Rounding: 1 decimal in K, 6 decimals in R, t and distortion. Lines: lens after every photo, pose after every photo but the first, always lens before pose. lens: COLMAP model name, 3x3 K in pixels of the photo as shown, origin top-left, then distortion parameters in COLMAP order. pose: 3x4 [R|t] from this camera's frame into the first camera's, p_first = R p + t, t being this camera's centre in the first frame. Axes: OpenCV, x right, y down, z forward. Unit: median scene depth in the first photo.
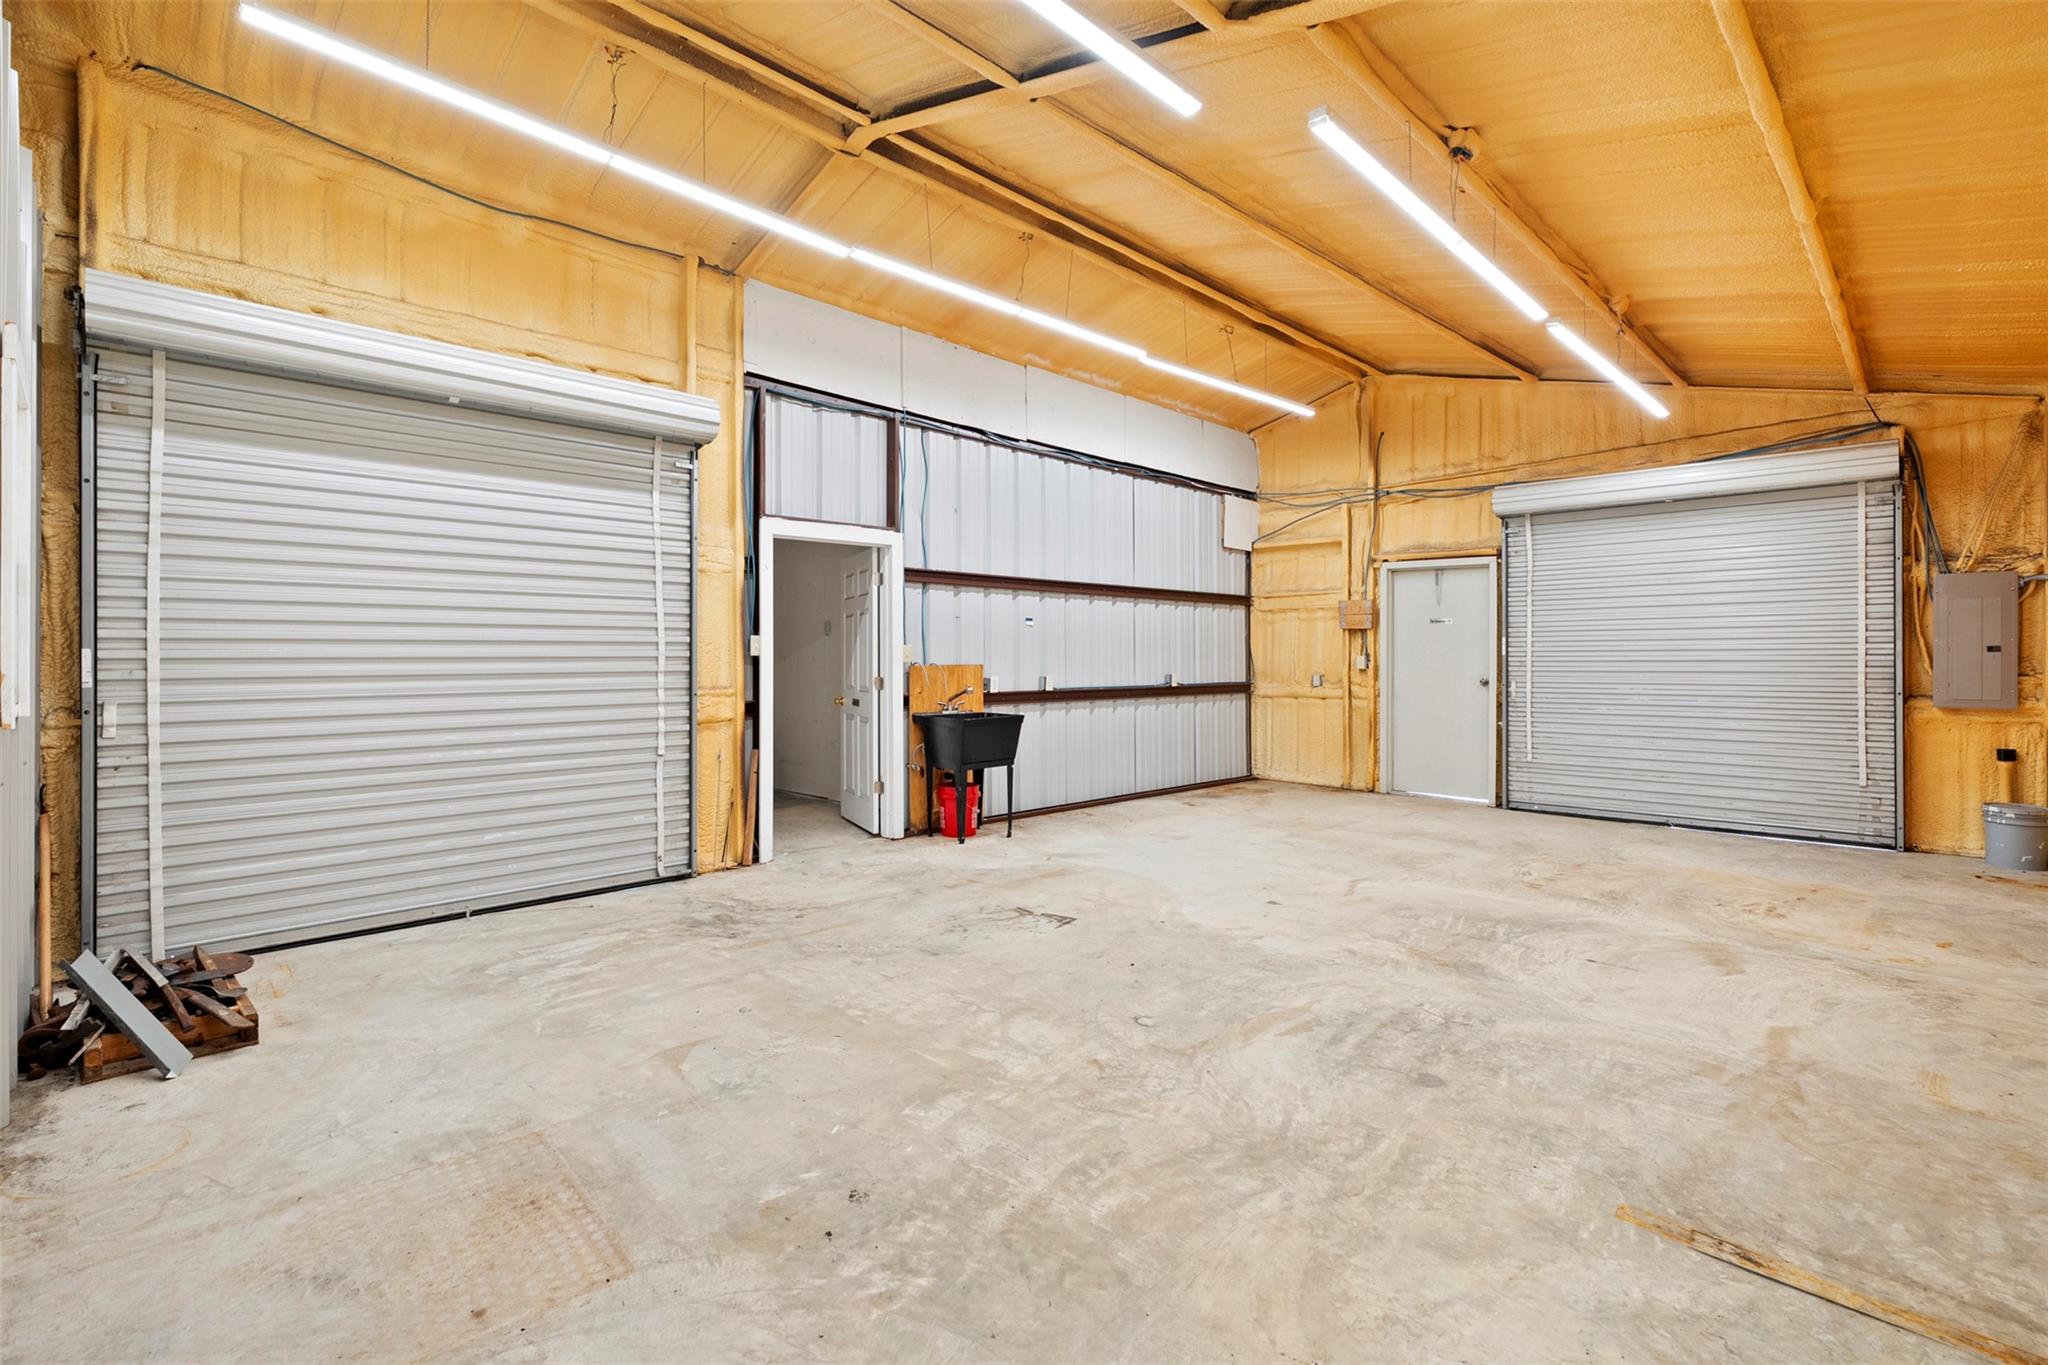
lens RADIAL K [[930.6, 0, 1034.6], [0, 930.6, 664.2], [0, 0, 1]] dist [0.000351, 0.000044]
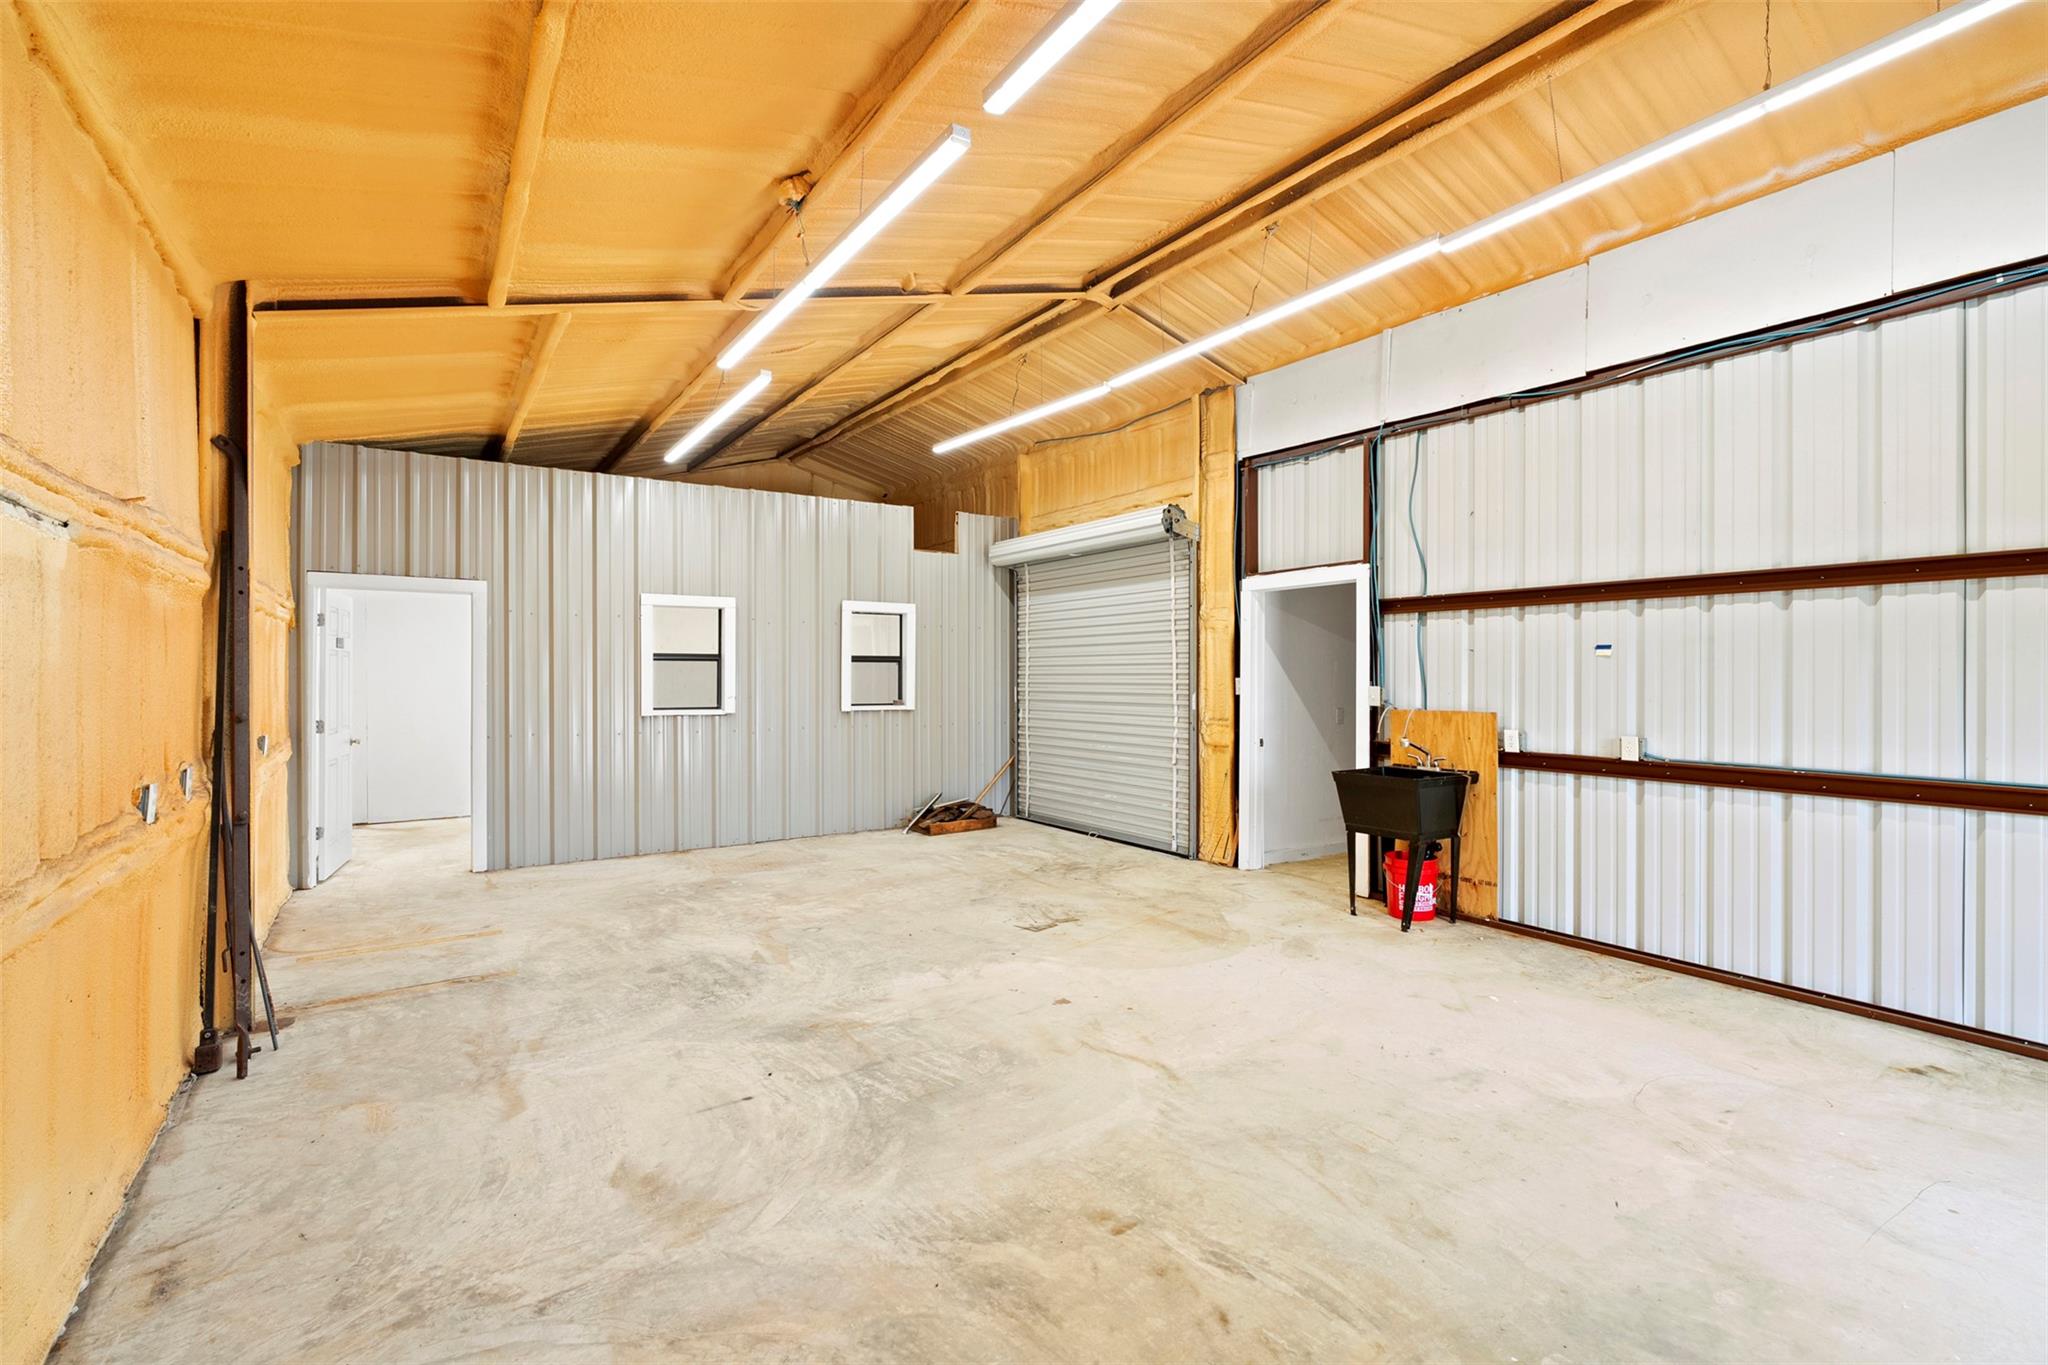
lens RADIAL K [[931.2, 0, 1024.0], [0, 931.2, 682.5], [0, 0, 1]] dist [-0.001186, -0.000099]
pose [[-0.210754, 0.007718, -0.977509, 1.580972], [-0.007836, 0.999923, 0.009584, -0.058635], [0.977508, 0.009680, -0.210677, 1.662950]]
